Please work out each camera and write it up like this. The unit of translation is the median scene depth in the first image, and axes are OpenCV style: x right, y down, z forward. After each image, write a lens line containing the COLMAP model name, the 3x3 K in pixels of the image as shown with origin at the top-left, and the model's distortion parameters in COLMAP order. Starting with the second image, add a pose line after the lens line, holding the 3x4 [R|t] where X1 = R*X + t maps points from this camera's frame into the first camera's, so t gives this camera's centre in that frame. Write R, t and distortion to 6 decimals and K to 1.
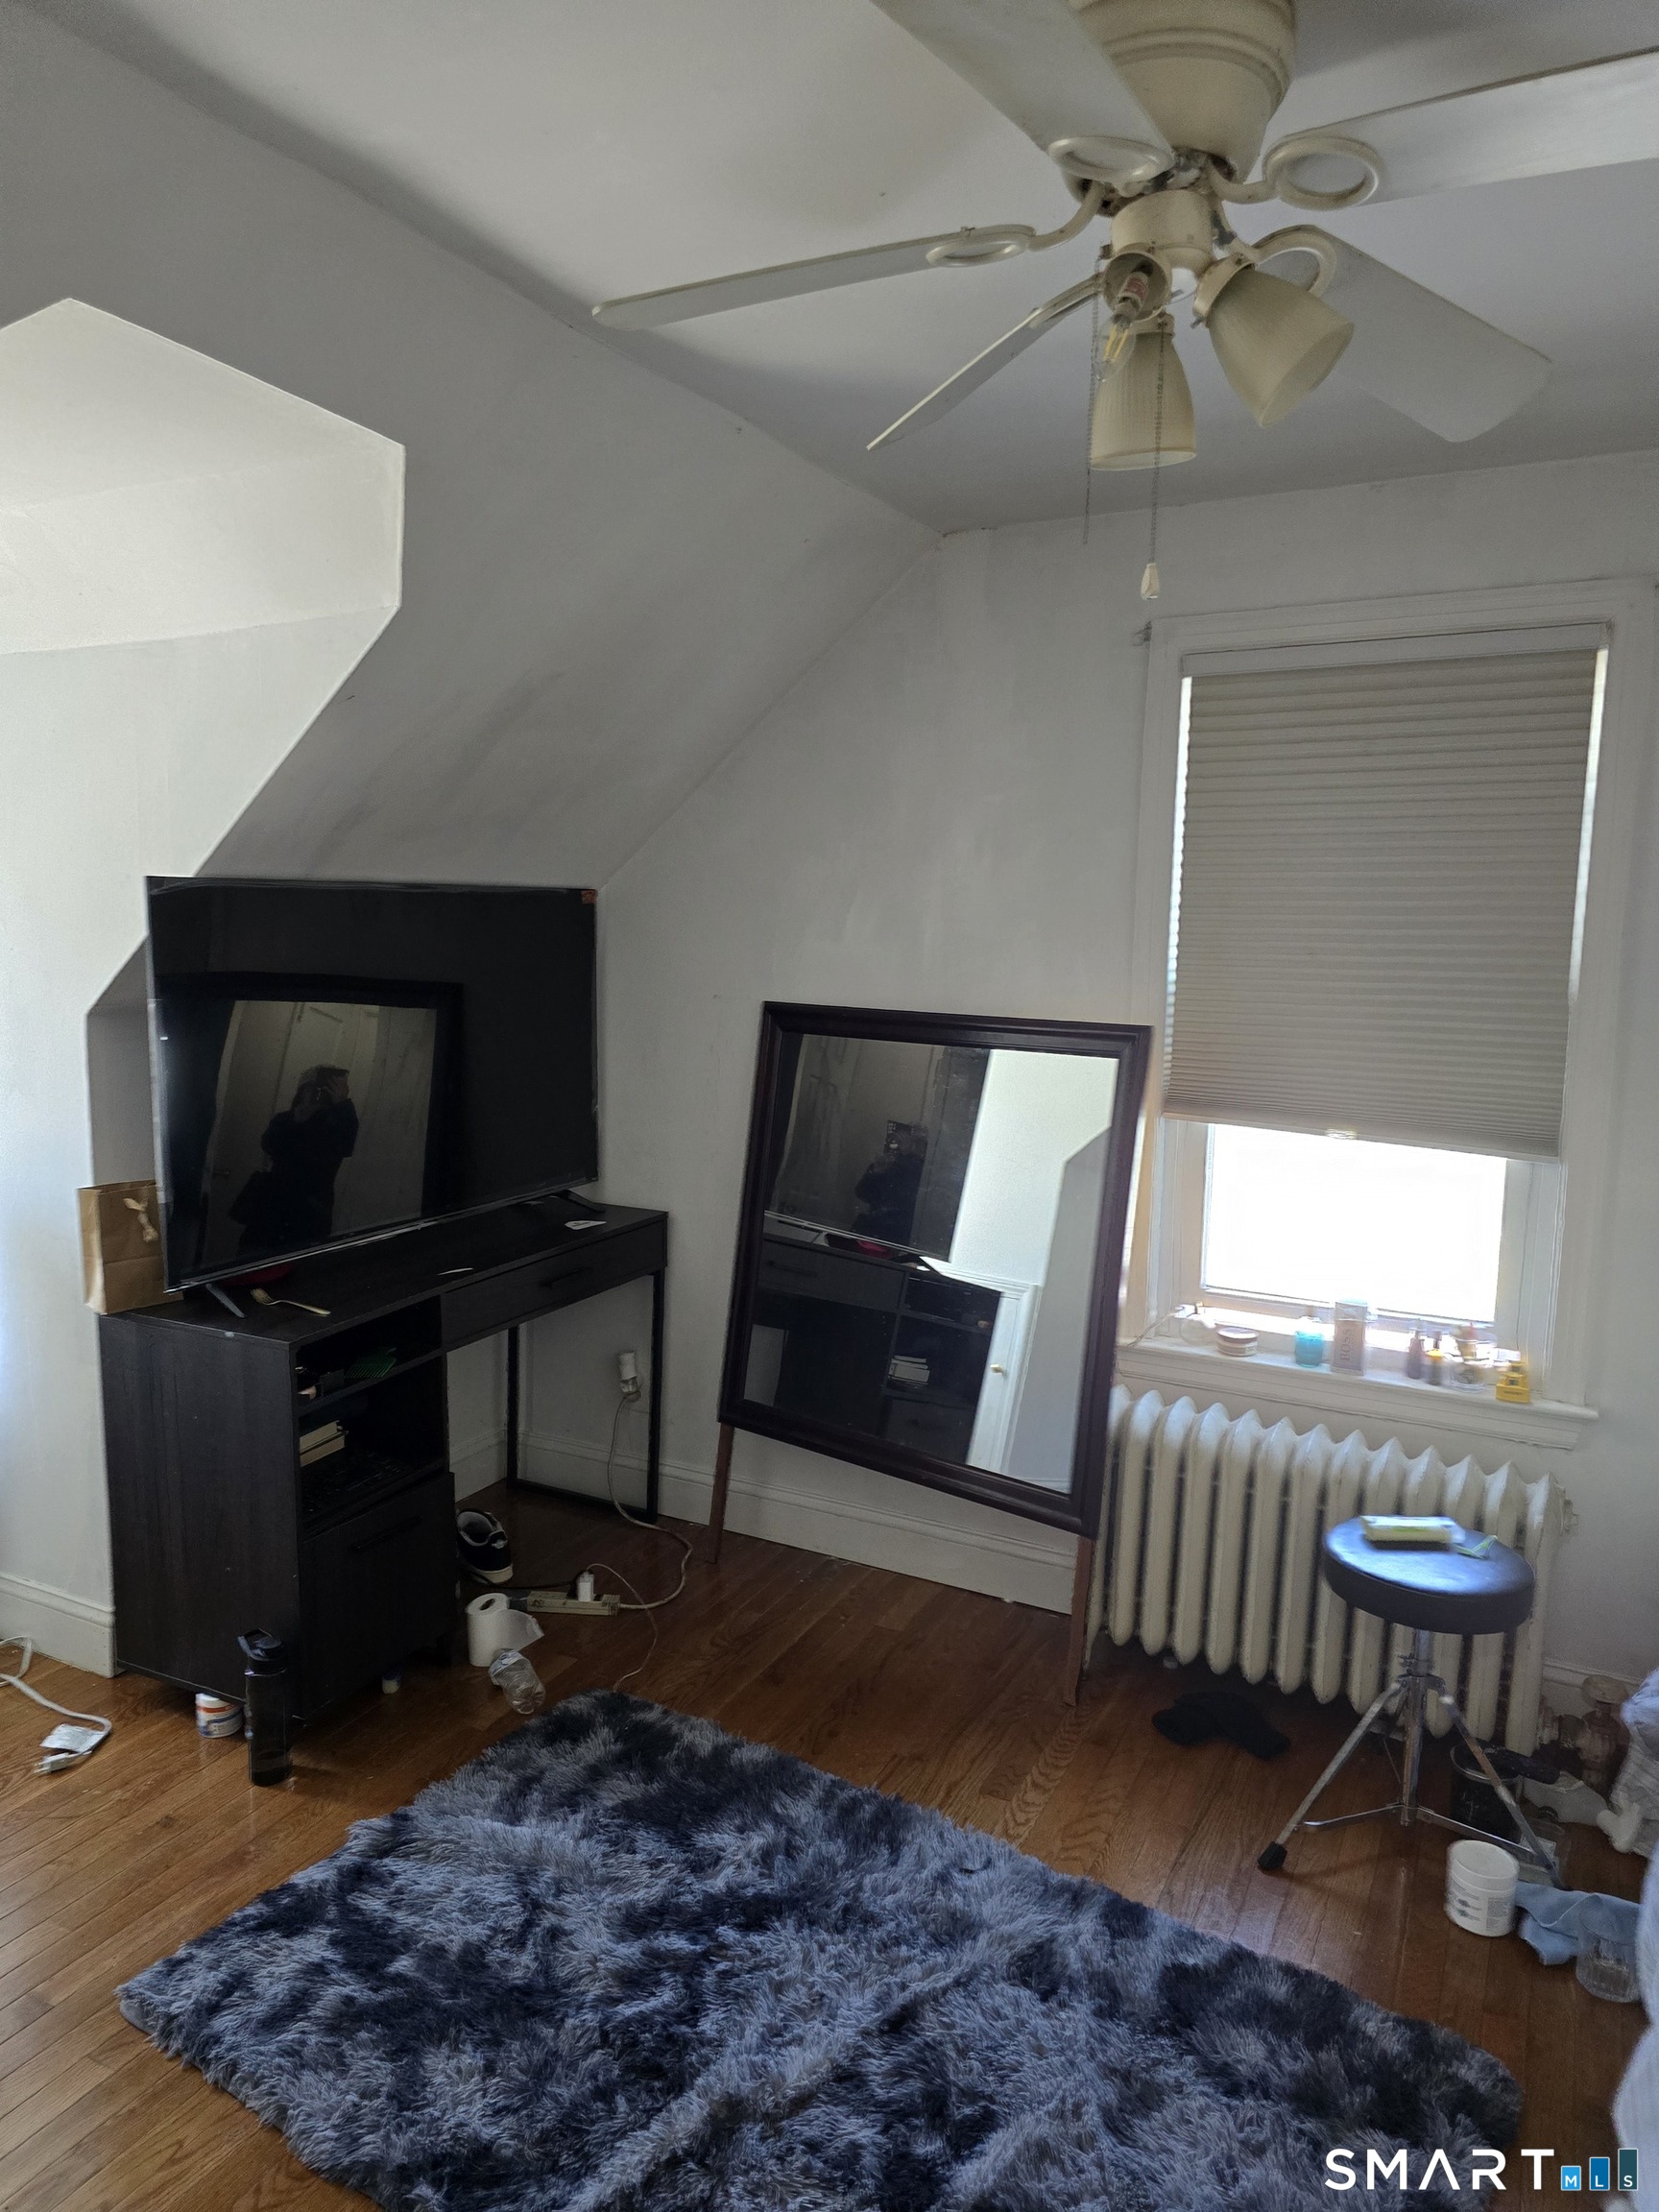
lens RADIAL K [[1506.6, 0, 839.3], [0, 1506.6, 1103.0], [0, 0, 1]] dist [0.074582, -0.073859]
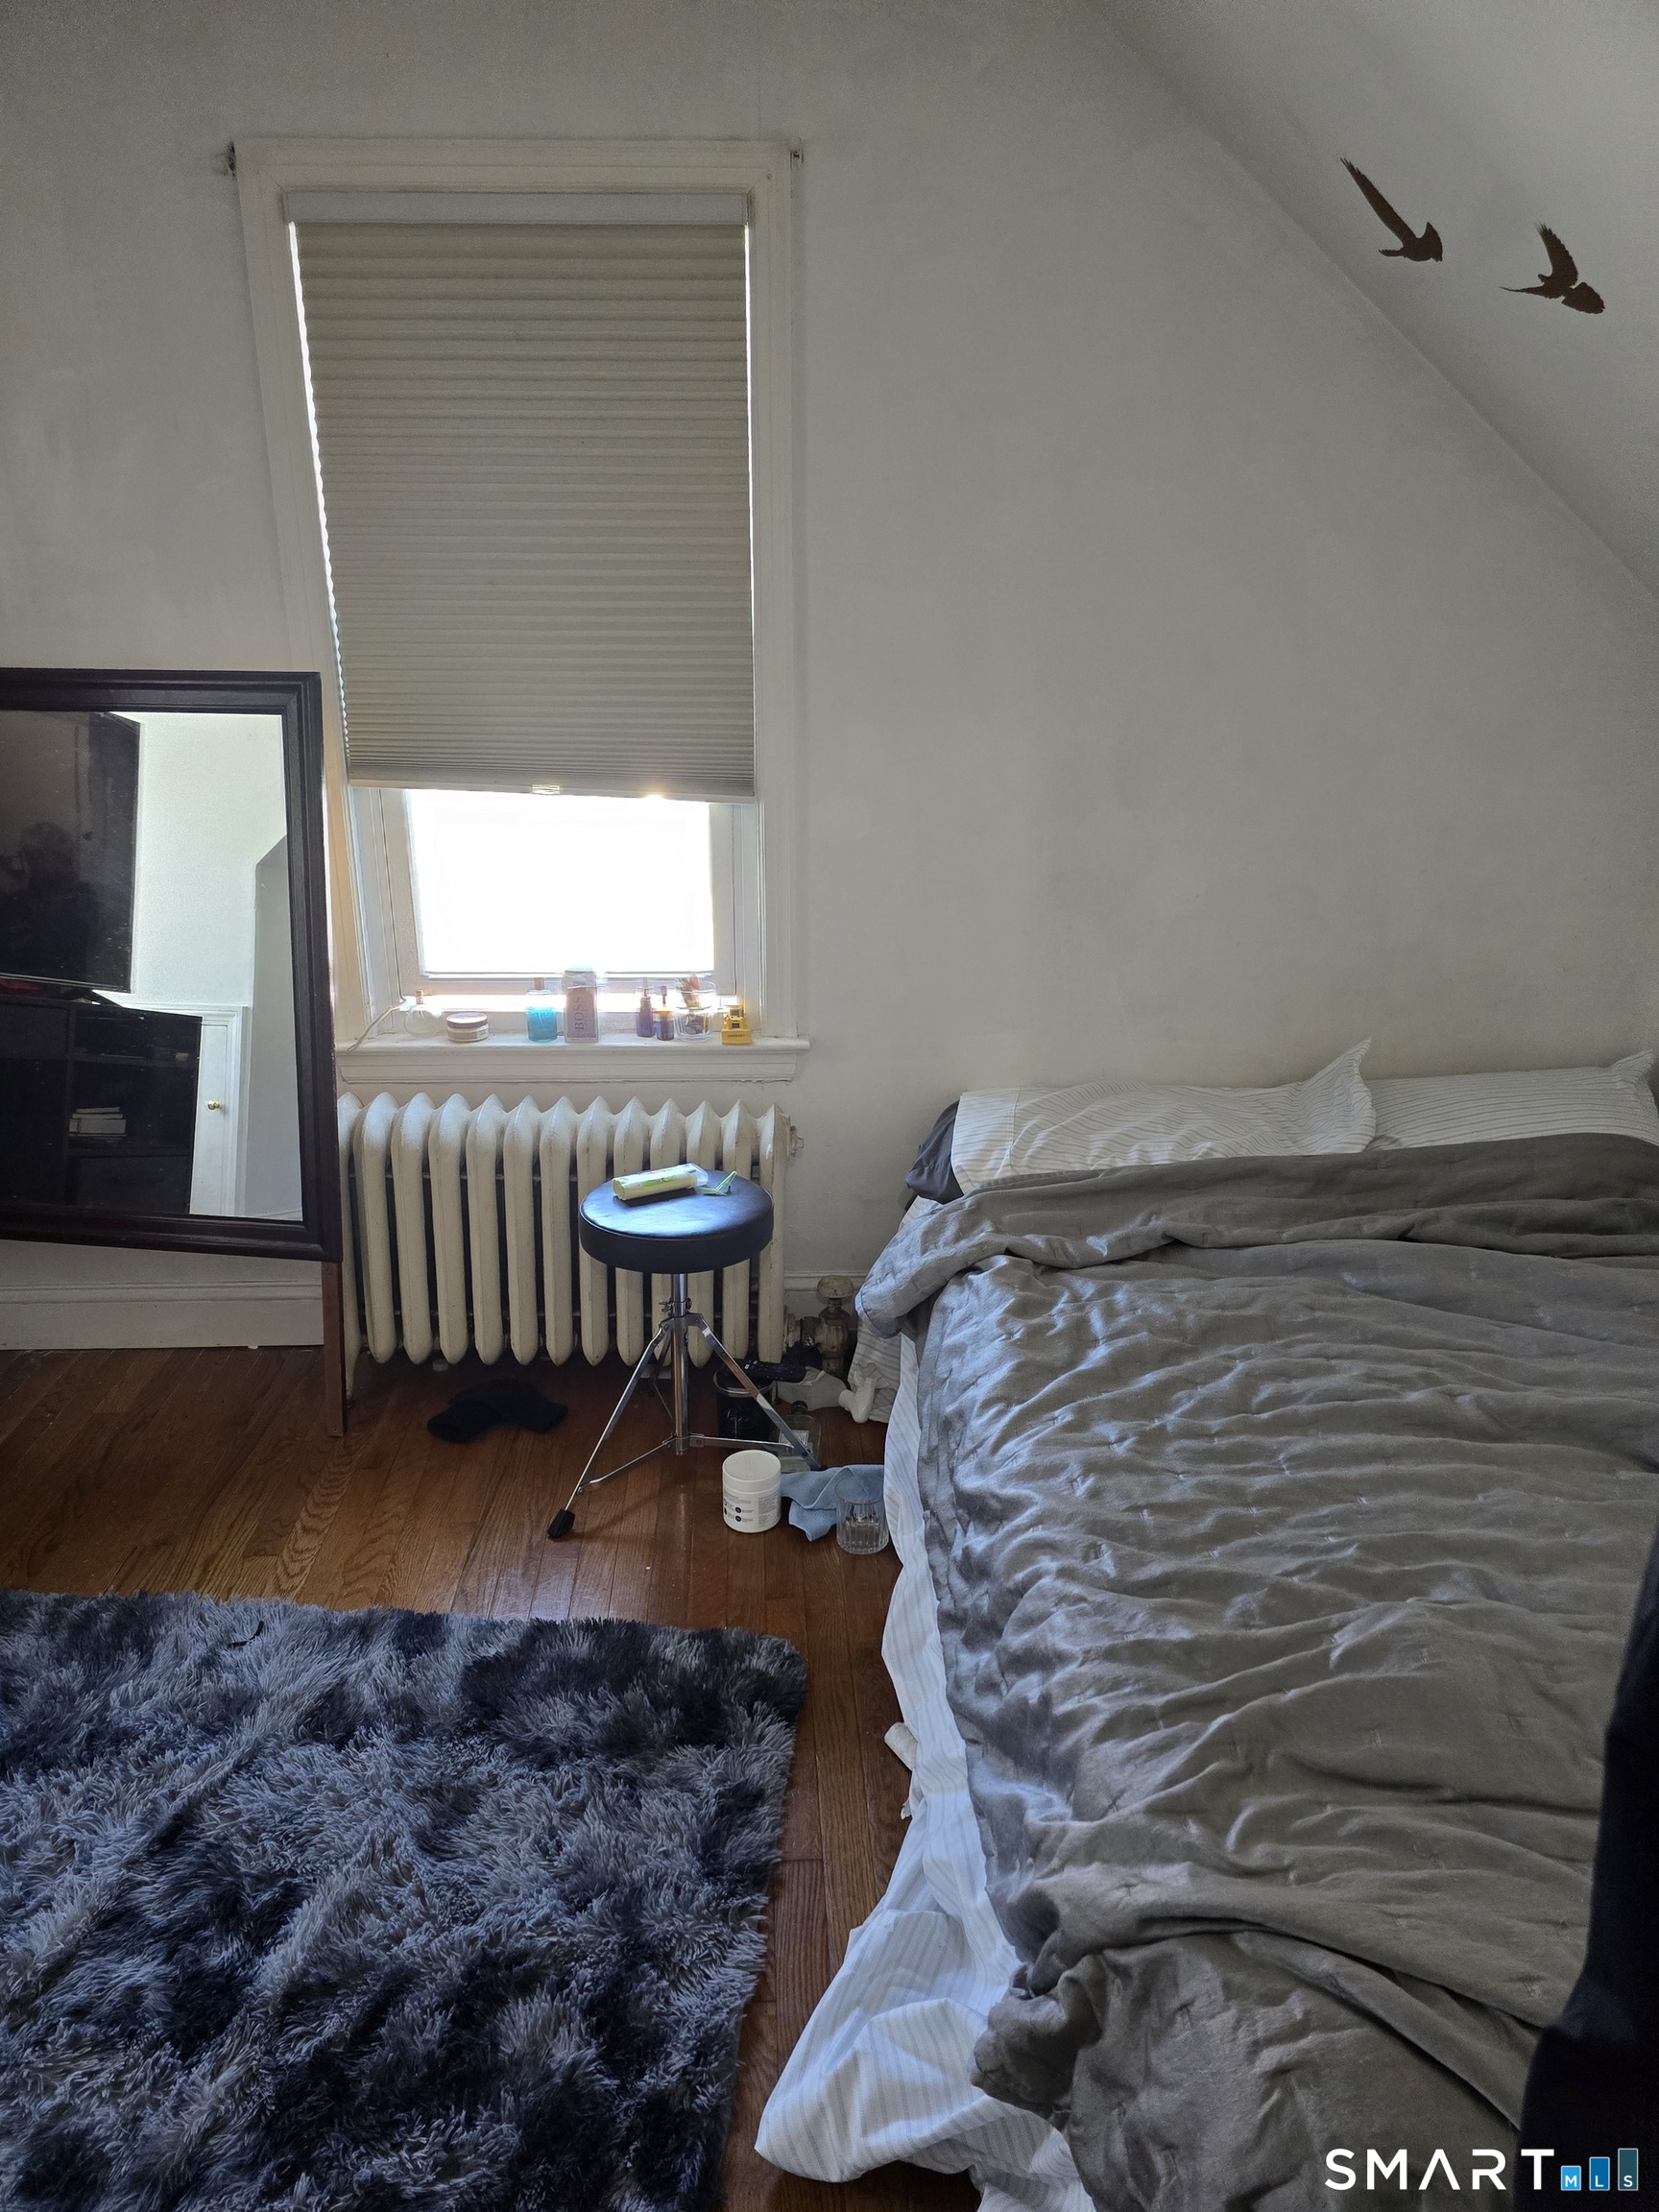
lens RADIAL K [[1506.6, 0, 839.3], [0, 1506.6, 1103.0], [0, 0, 1]] dist [0.074582, -0.073859]
pose [[0.872106, -0.169774, 0.458920, 0.031698], [0.077993, 0.974119, 0.212154, 0.027819], [-0.483061, -0.149228, 0.862776, 0.095058]]
